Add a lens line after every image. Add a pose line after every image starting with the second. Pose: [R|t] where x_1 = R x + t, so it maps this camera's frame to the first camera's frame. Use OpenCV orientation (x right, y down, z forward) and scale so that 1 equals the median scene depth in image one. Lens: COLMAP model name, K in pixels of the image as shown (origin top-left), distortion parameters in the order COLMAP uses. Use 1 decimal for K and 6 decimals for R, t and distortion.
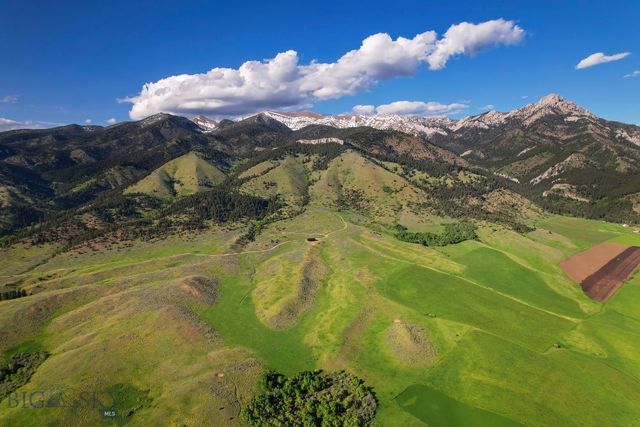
lens RADIAL K [[421.7, 0, 320.0], [0, 421.7, 213.5], [0, 0, 1]] dist [-0.076223, 0.079378]
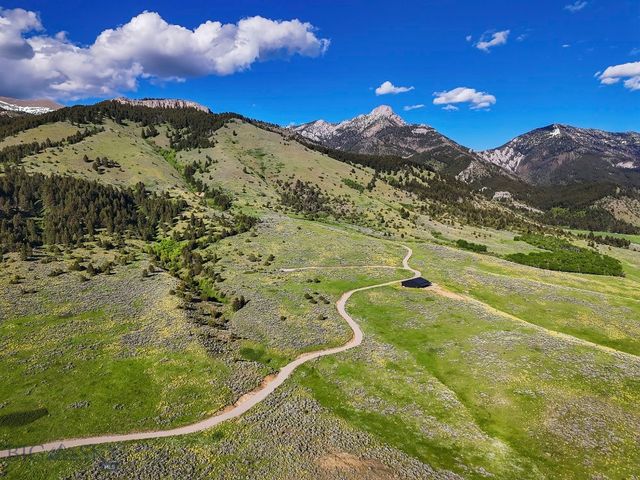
lens RADIAL K [[469.7, 0, 320.0], [0, 469.7, 240.0], [0, 0, 1]] dist [0.115117, -0.114033]
pose [[0.858092, -0.028192, 0.512722, -0.093111], [0.045114, 0.998770, -0.020585, 0.012138], [-0.511511, 0.040795, 0.858308, 0.260567]]
